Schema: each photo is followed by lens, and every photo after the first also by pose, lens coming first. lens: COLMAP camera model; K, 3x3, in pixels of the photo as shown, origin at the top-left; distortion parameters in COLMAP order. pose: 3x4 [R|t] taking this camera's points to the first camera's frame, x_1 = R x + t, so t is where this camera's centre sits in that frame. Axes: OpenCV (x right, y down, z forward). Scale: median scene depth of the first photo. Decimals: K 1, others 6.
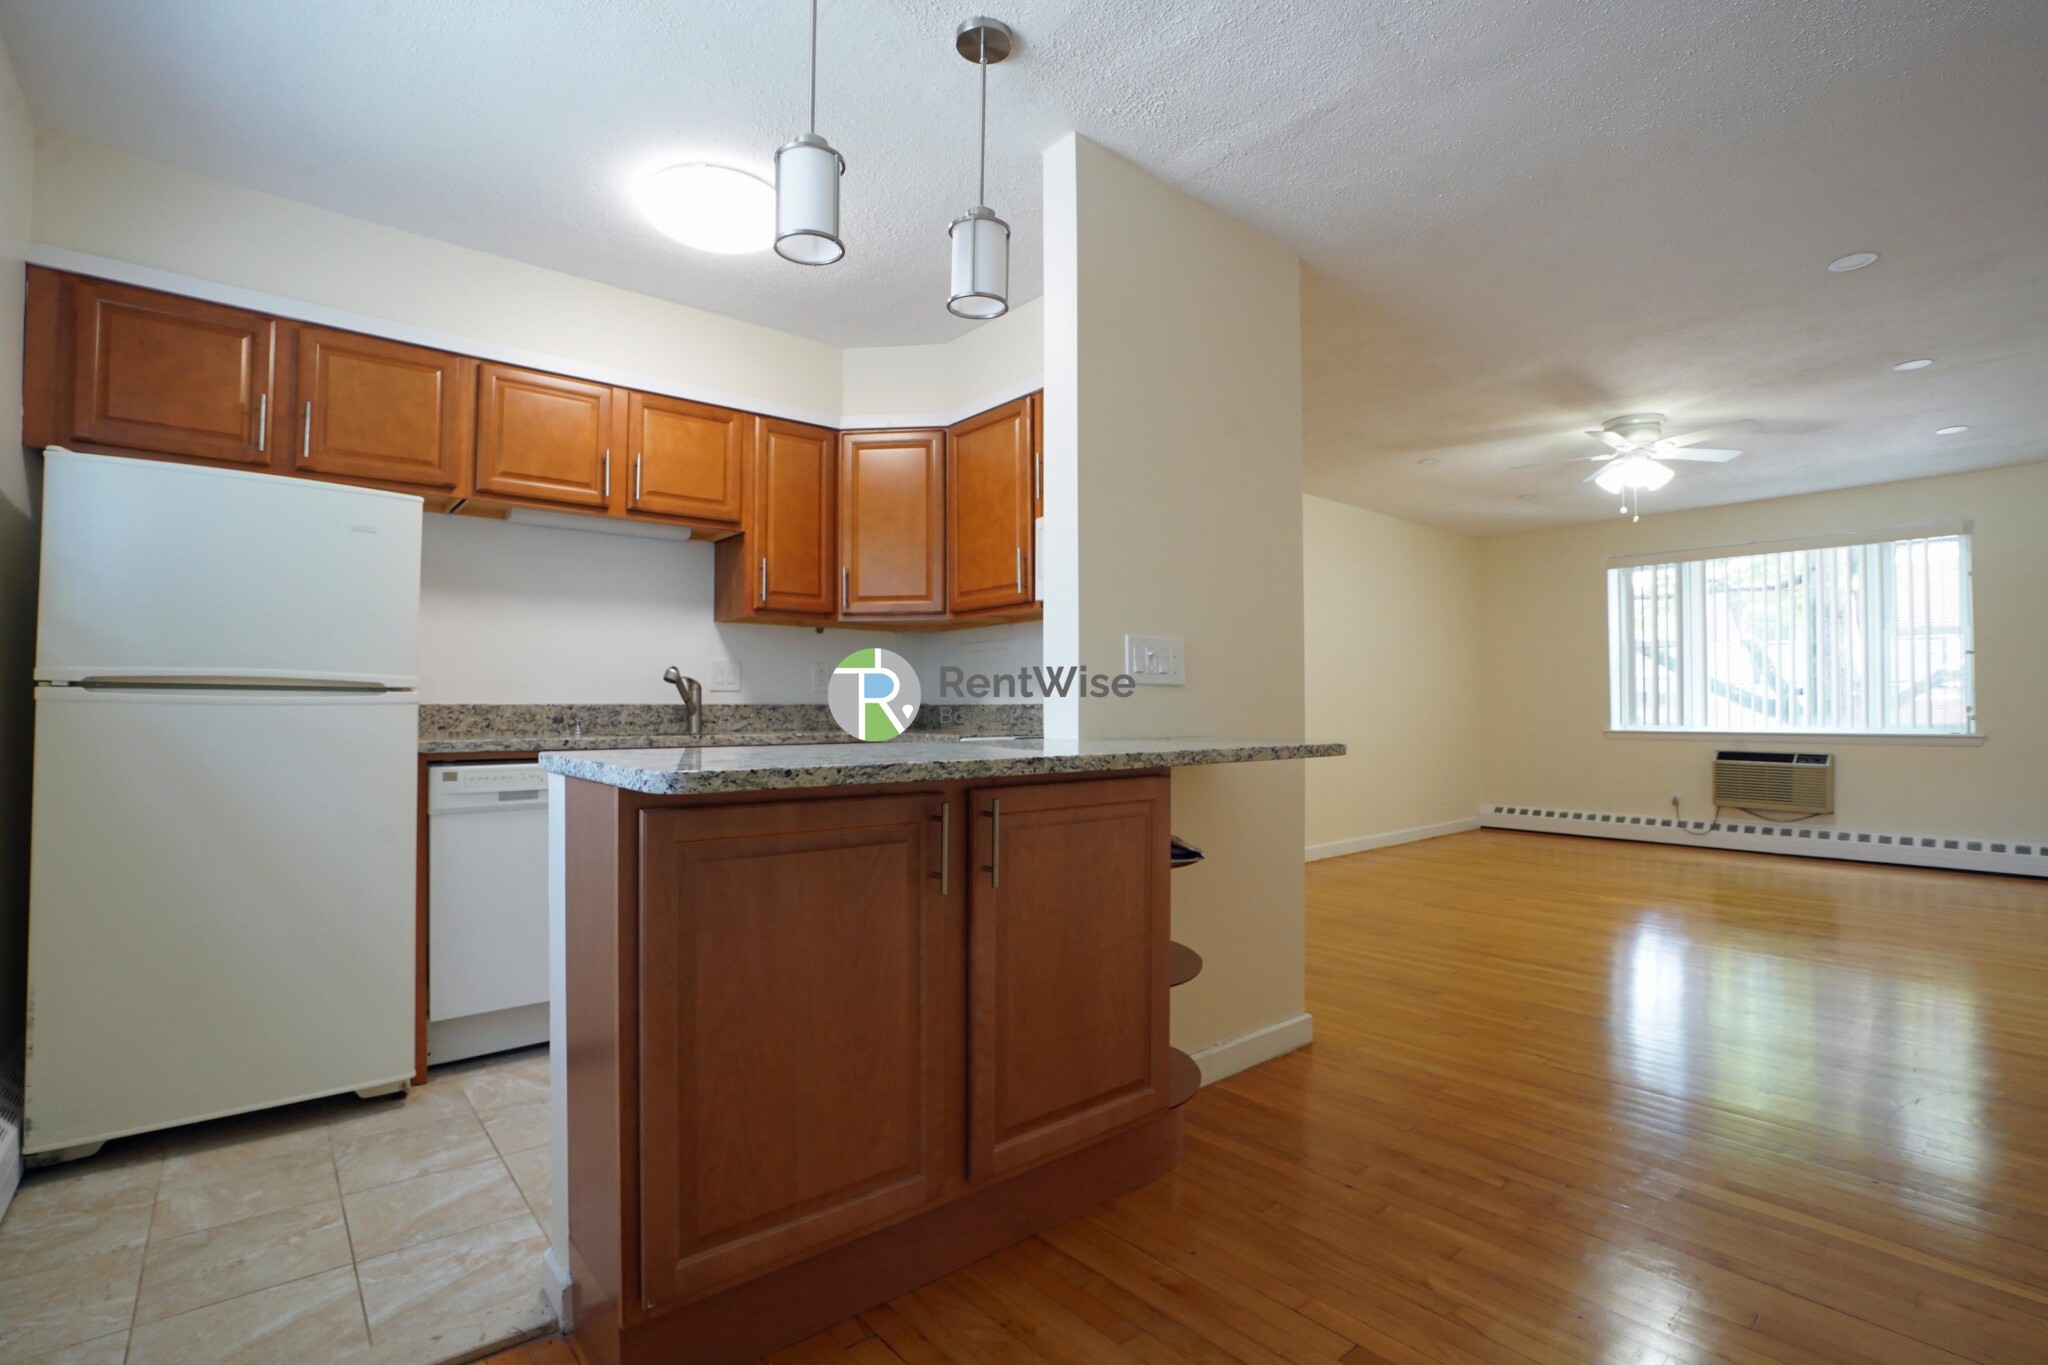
lens RADIAL K [[939.3, 0, 1009.1], [0, 939.3, 691.9], [0, 0, 1]] dist [-0.000254, 0.000003]
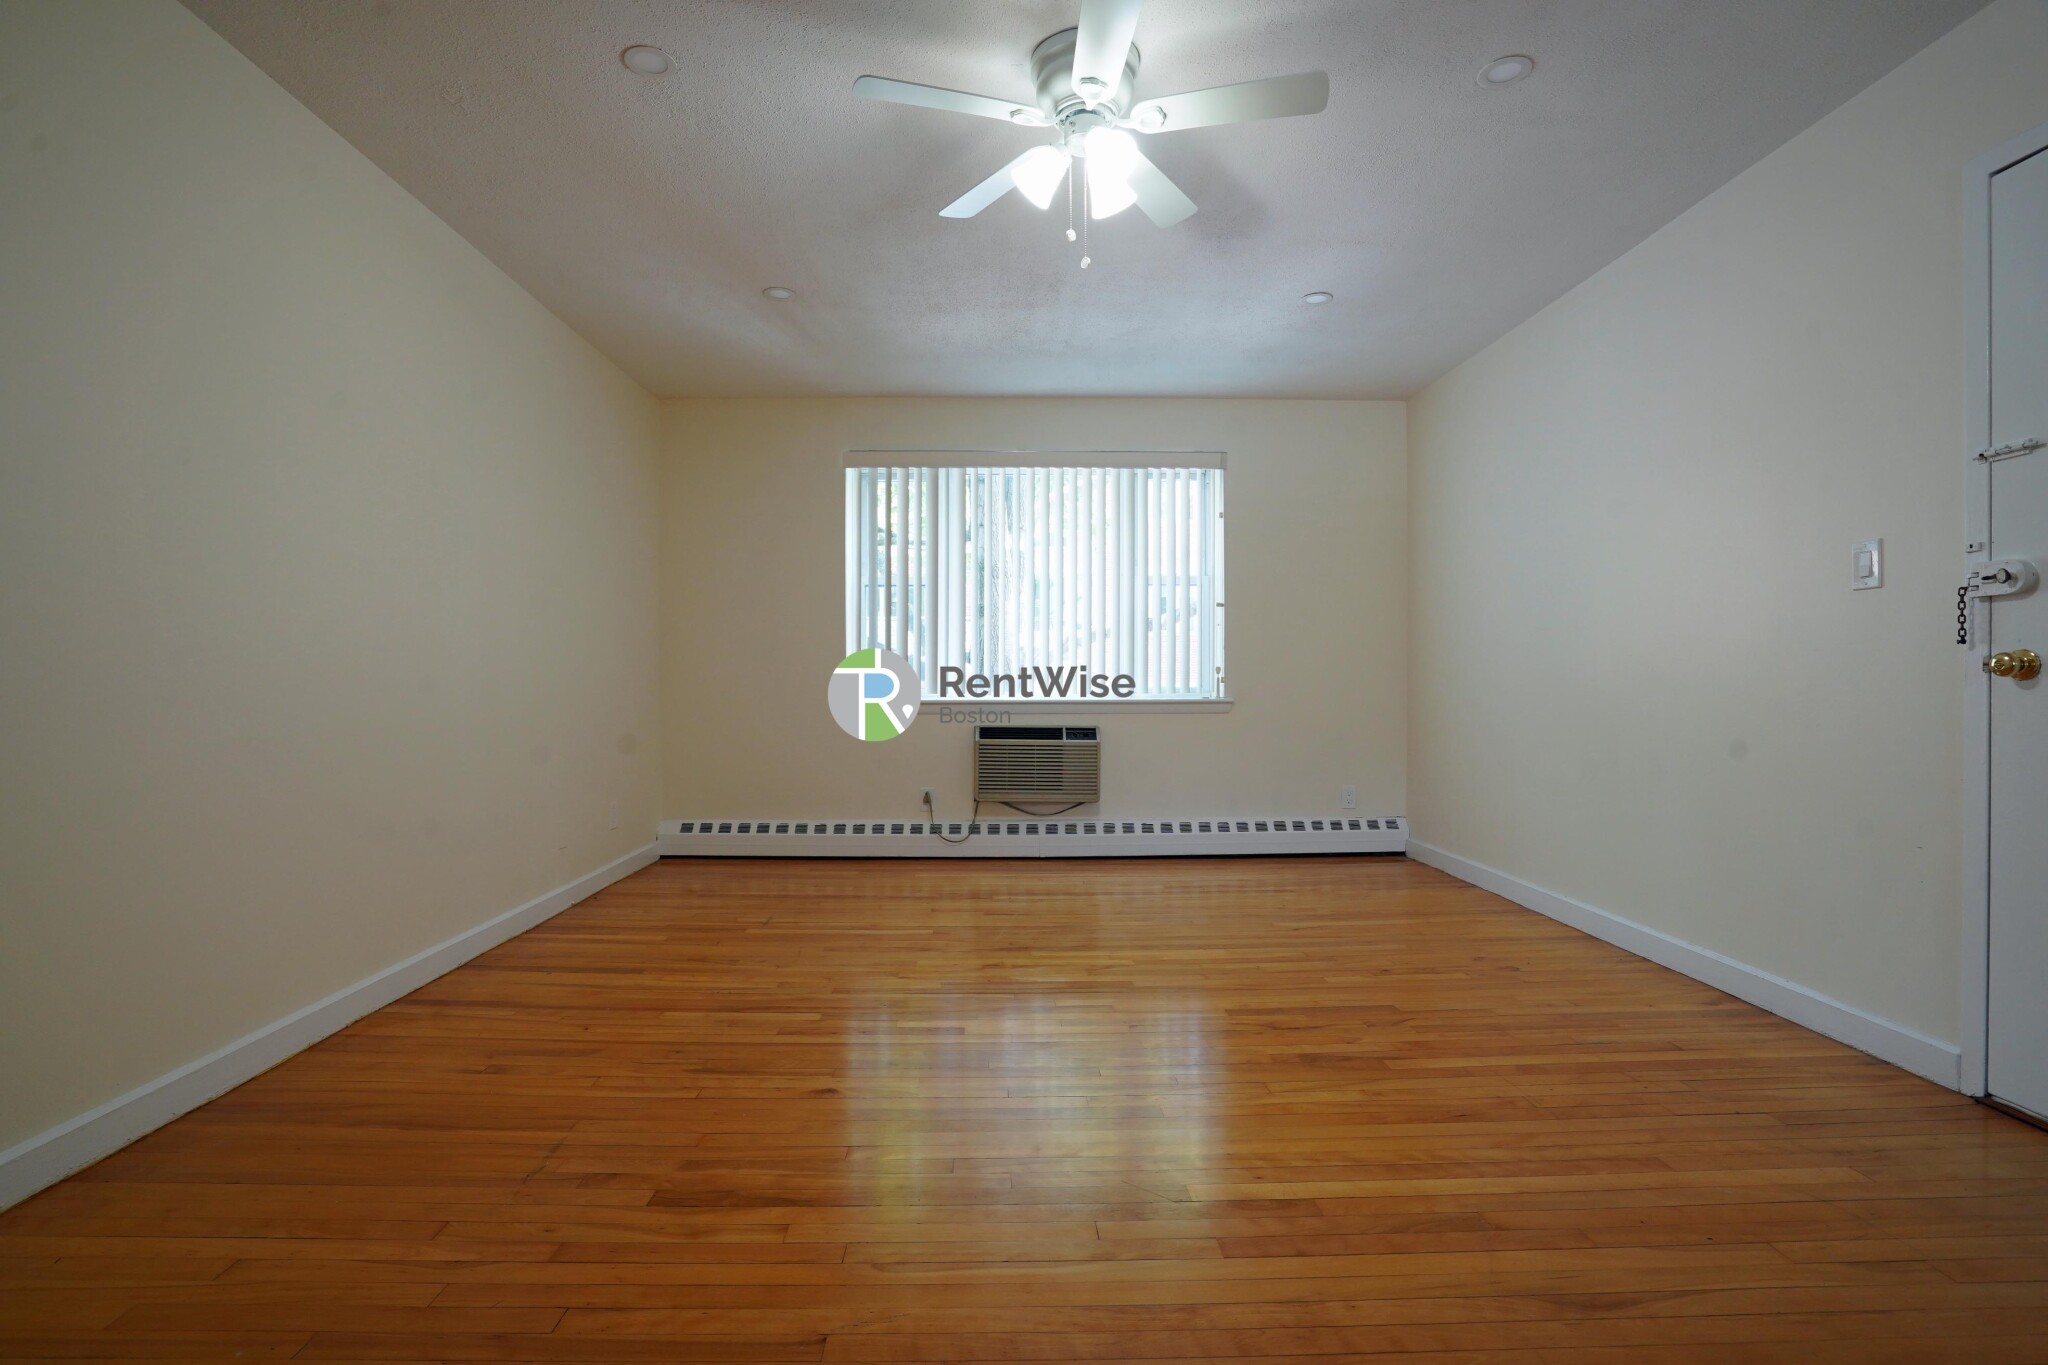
lens RADIAL K [[939.3, 0, 1008.2], [0, 939.3, 690.0], [0, 0, 1]] dist [-0.000254, 0.000003]
pose [[0.625309, -0.010052, 0.780312, 0.194070], [-0.011044, 0.999703, 0.021729, 0.017471], [-0.780299, -0.022205, 0.625013, 0.529970]]
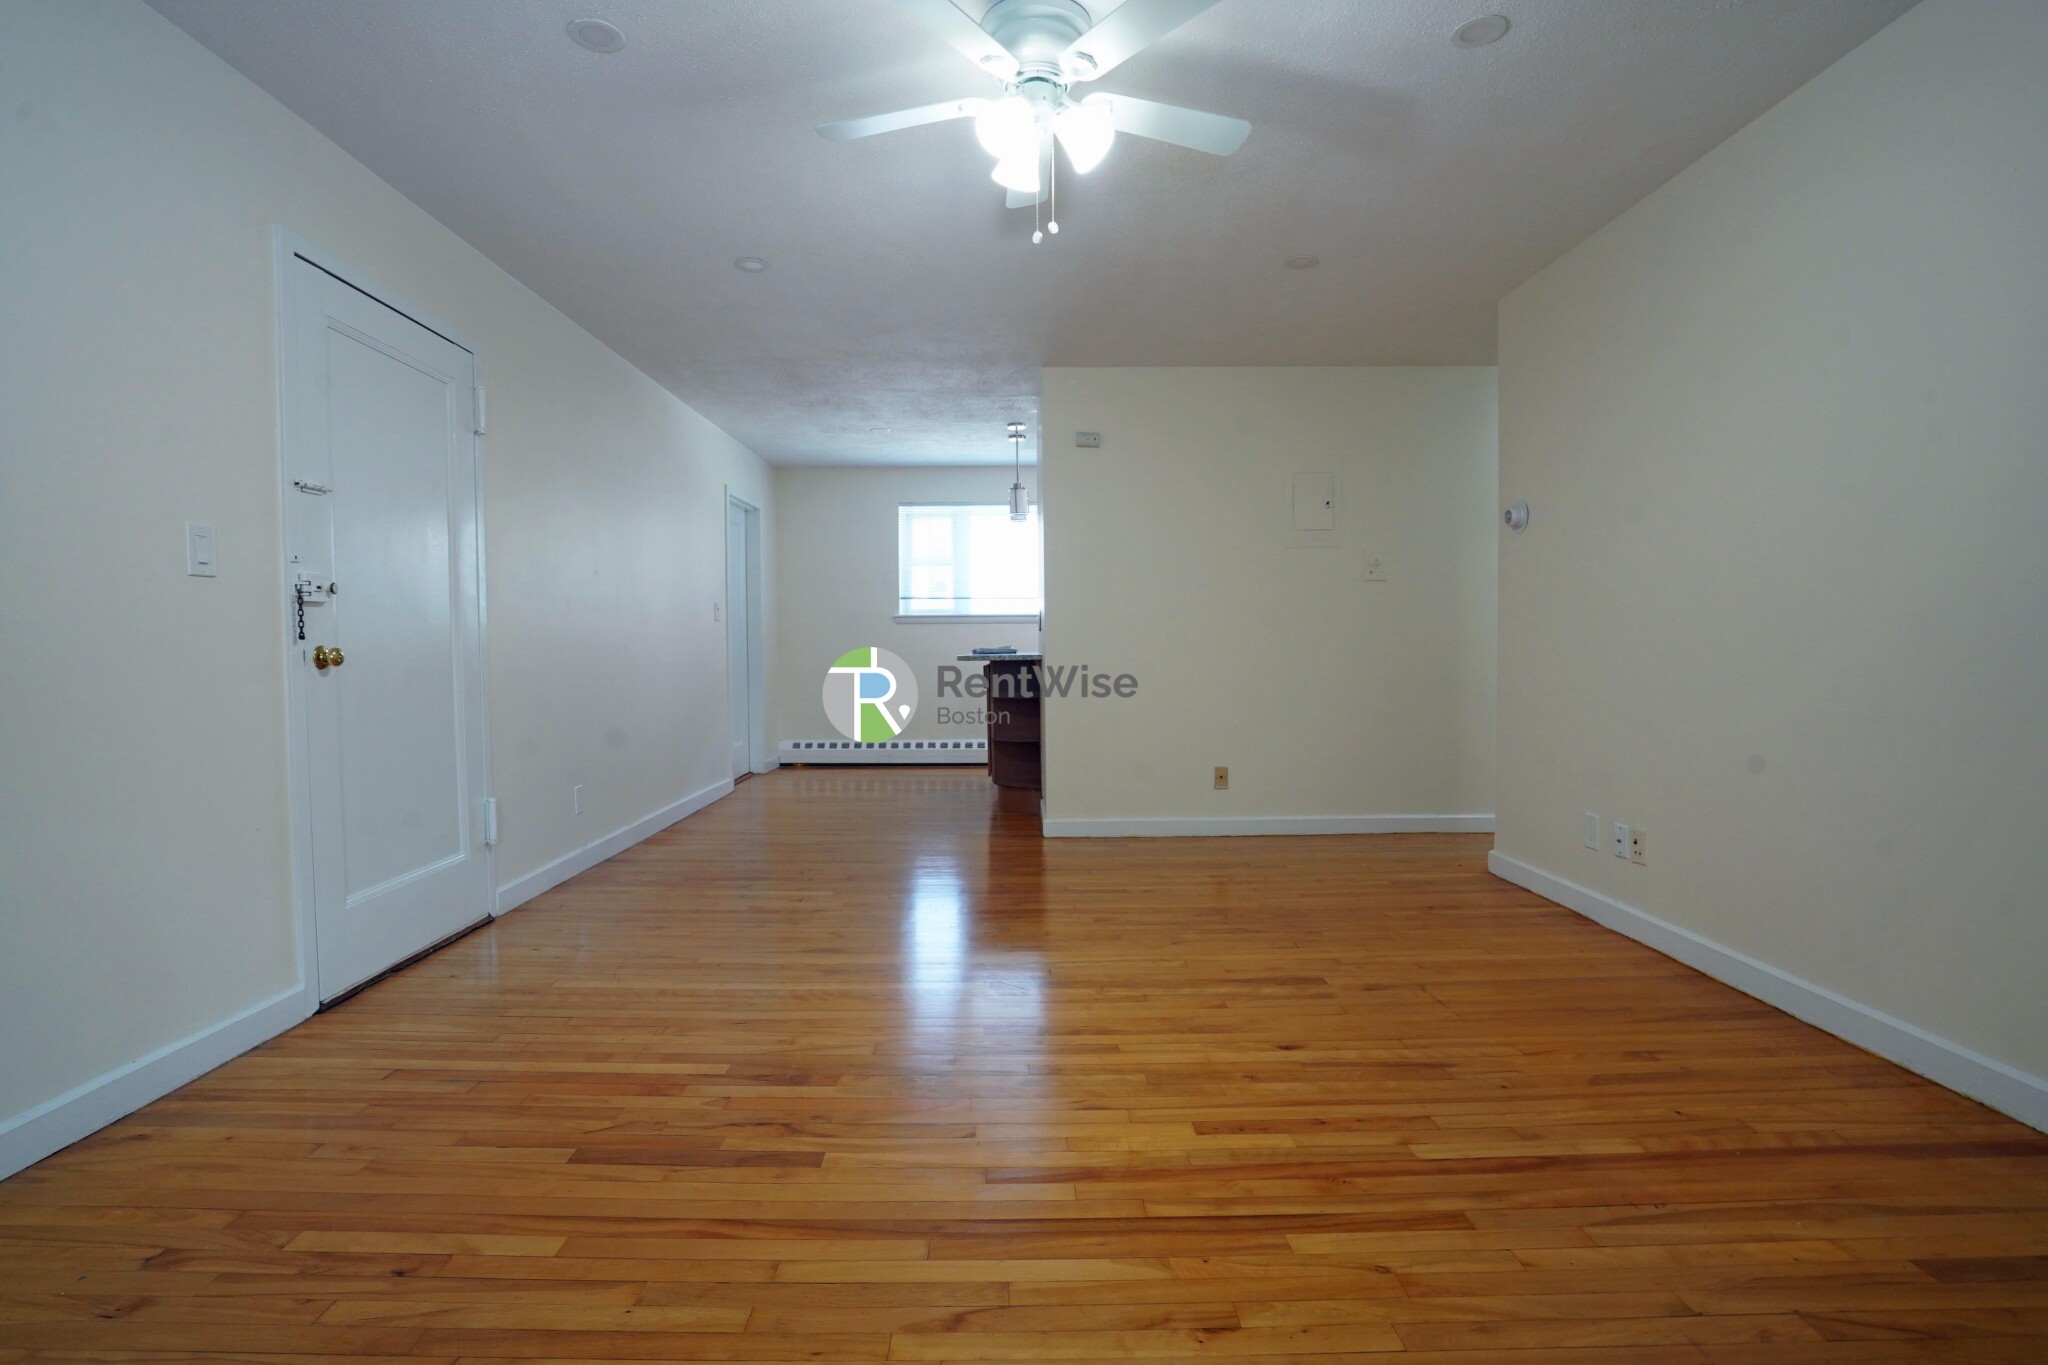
lens RADIAL K [[939.3, 0, 1022.3], [0, 939.3, 674.2], [0, 0, 1]] dist [-0.000254, 0.000003]
pose [[-0.630163, 0.026325, -0.776016, 1.198430], [0.019352, 0.999647, 0.018197, 0.018175], [0.776222, -0.003550, -0.630450, 1.258612]]
